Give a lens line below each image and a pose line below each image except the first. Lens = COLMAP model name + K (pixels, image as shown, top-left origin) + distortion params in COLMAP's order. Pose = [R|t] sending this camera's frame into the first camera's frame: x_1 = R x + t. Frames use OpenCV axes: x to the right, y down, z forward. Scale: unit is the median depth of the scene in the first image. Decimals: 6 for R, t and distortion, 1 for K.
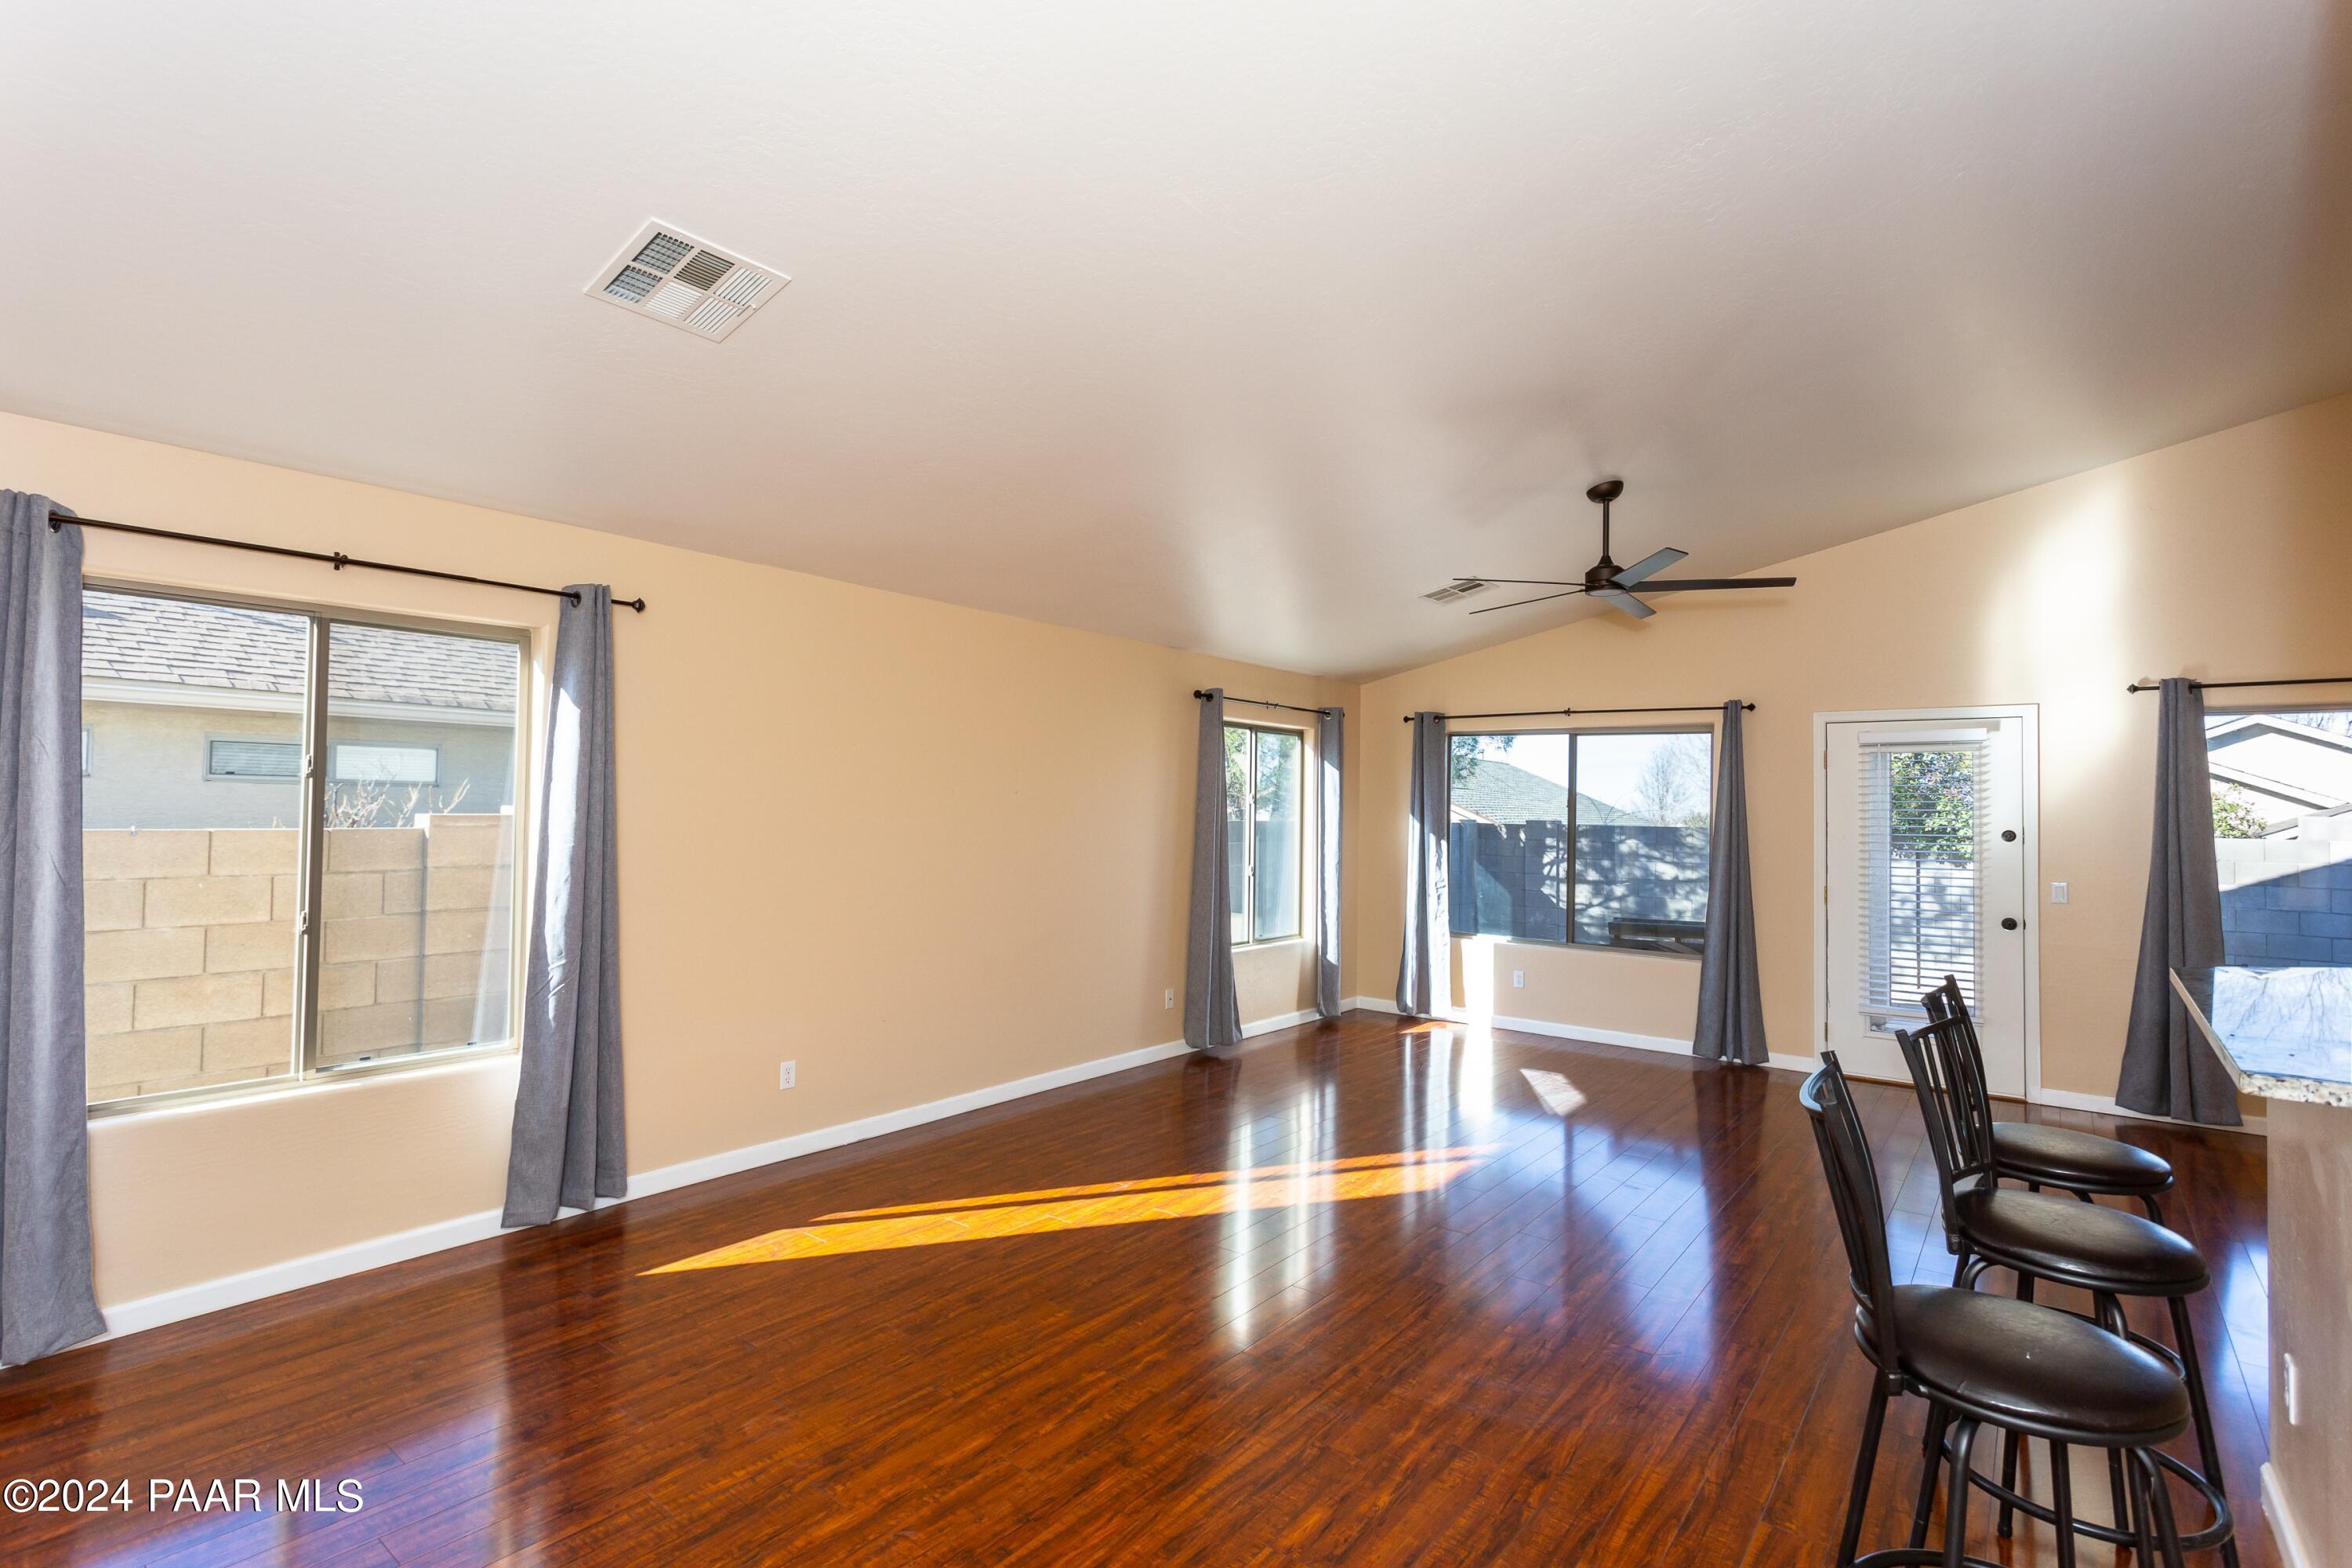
lens RADIAL K [[1109.3, 0, 1176.0], [0, 1109.3, 784.0], [0, 0, 1]] dist [0.001047, 0.000337]
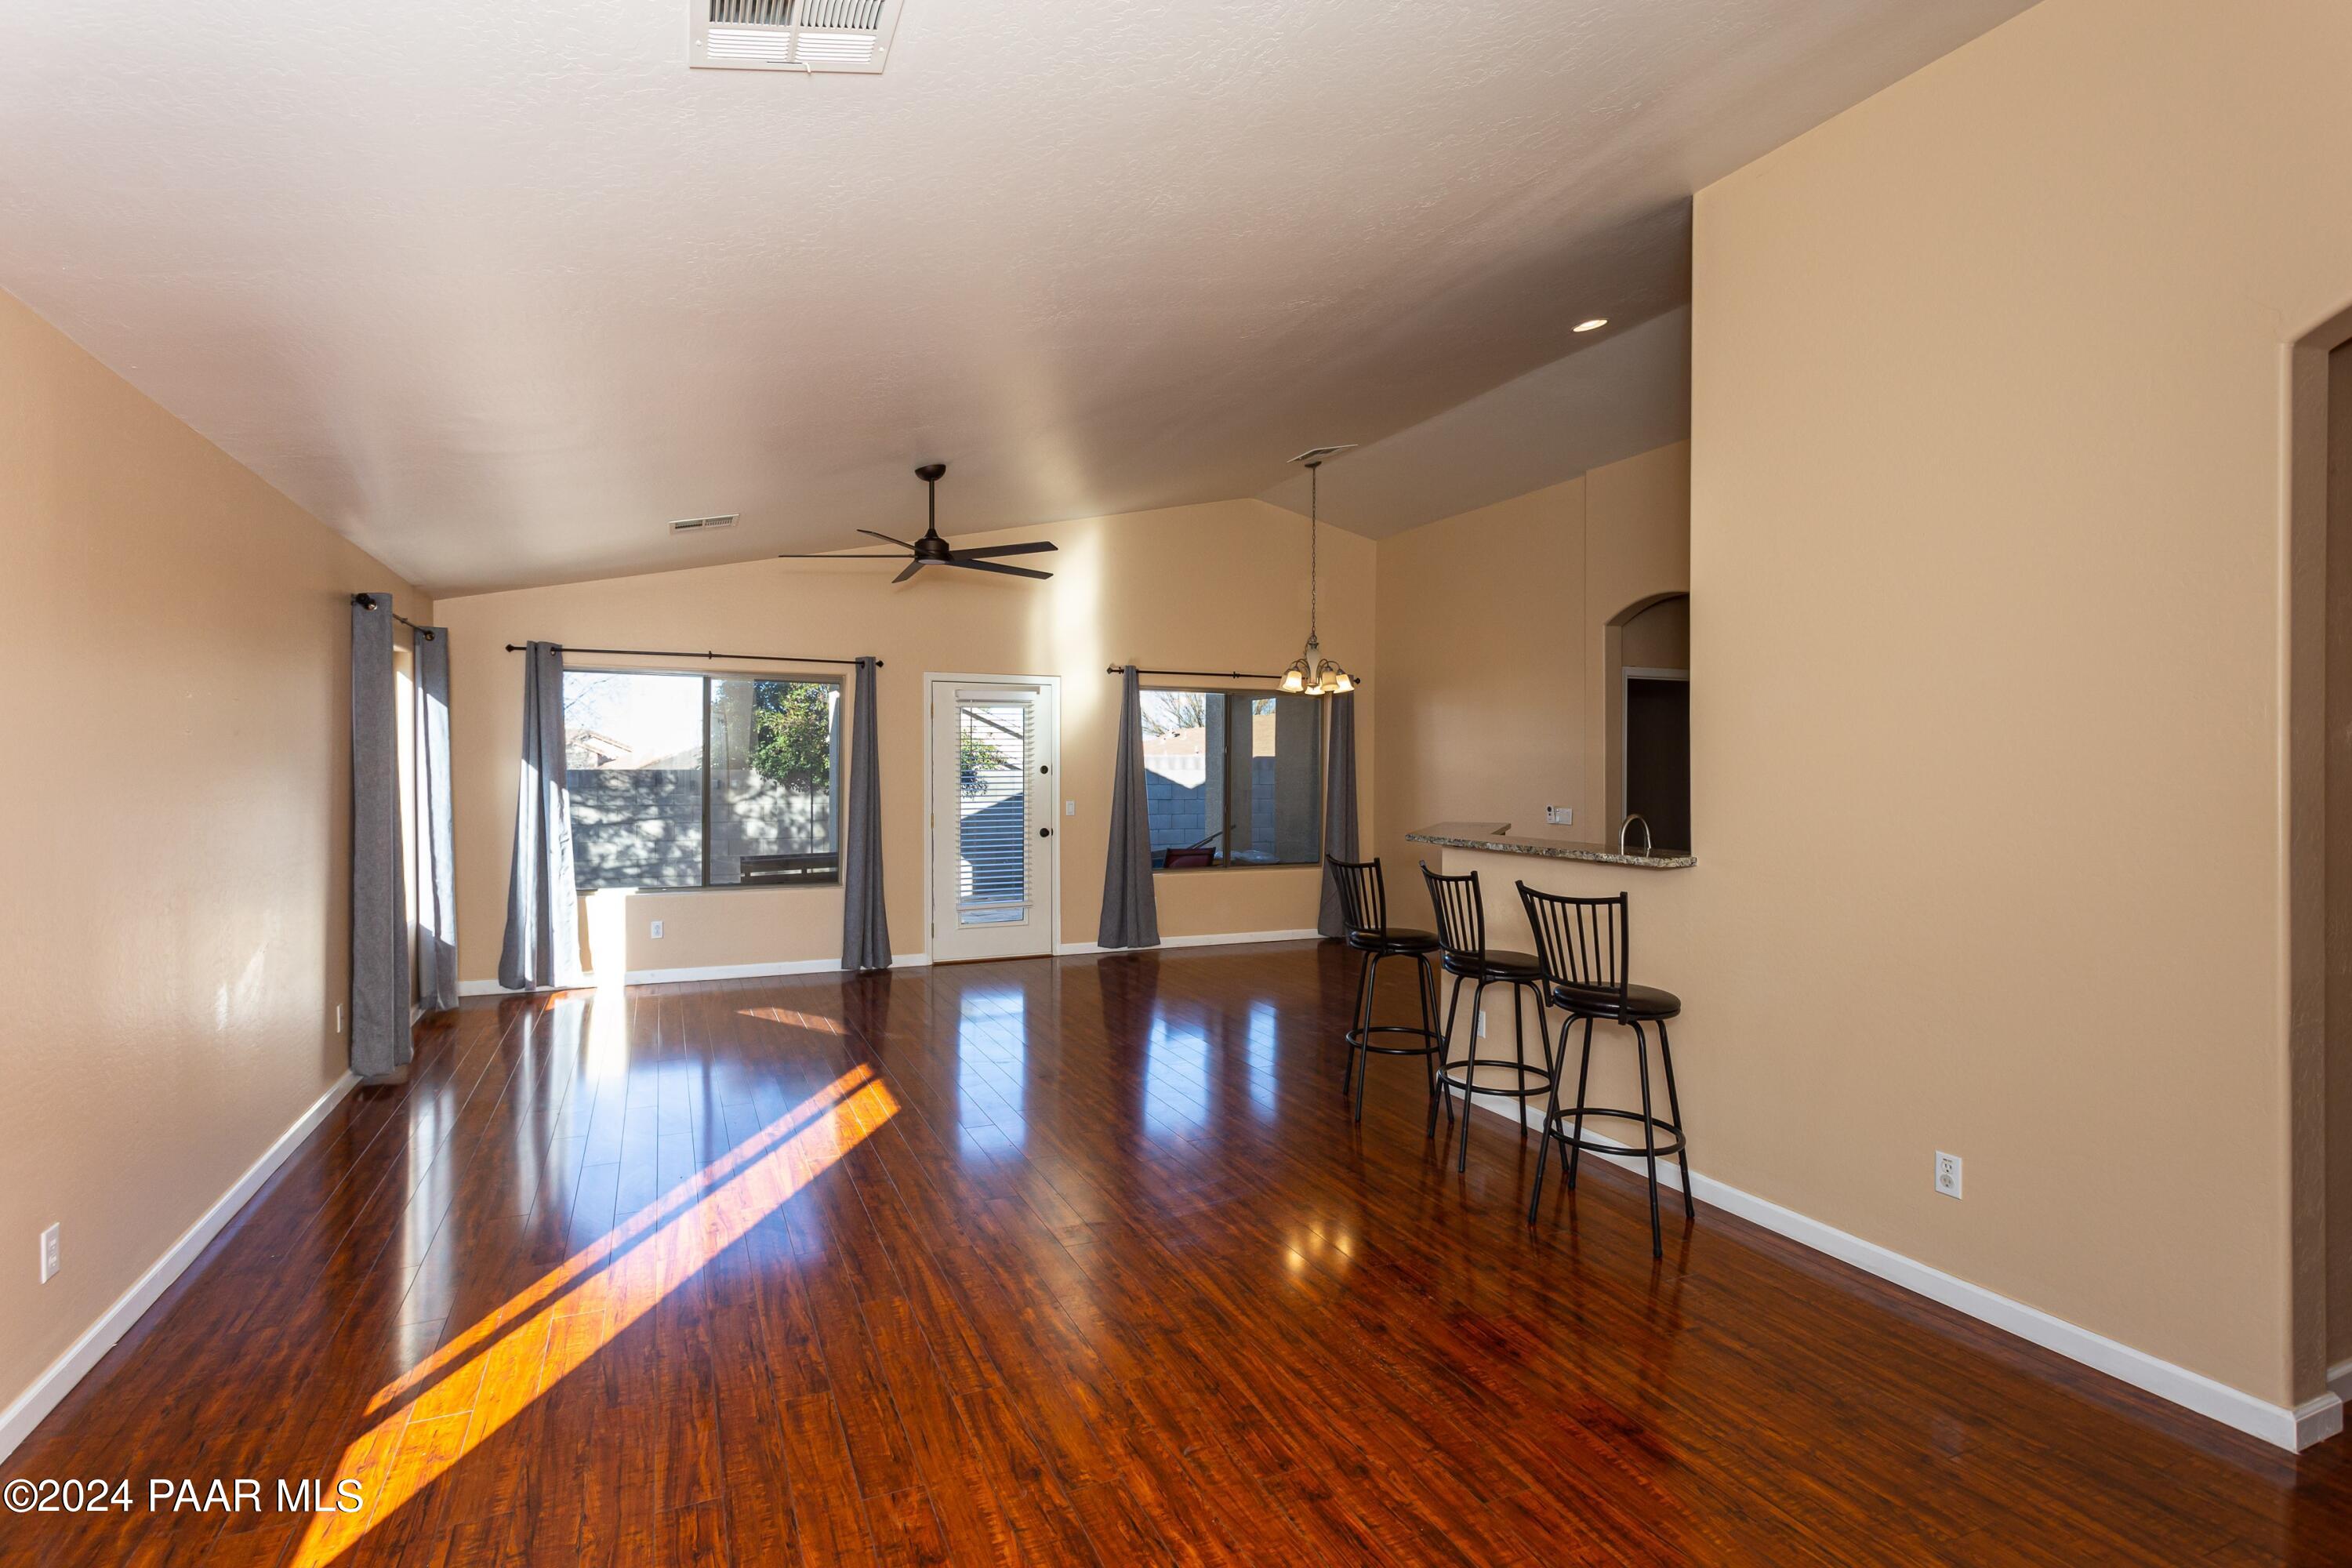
lens RADIAL K [[1123.0, 0, 1175.1], [0, 1123.0, 765.0], [0, 0, 1]] dist [-0.000592, -0.000050]
pose [[0.464857, -0.015851, 0.885244, -0.382074], [-0.015348, 0.999545, 0.025958, 0.001604], [-0.885253, -0.025654, 0.464402, 0.175425]]
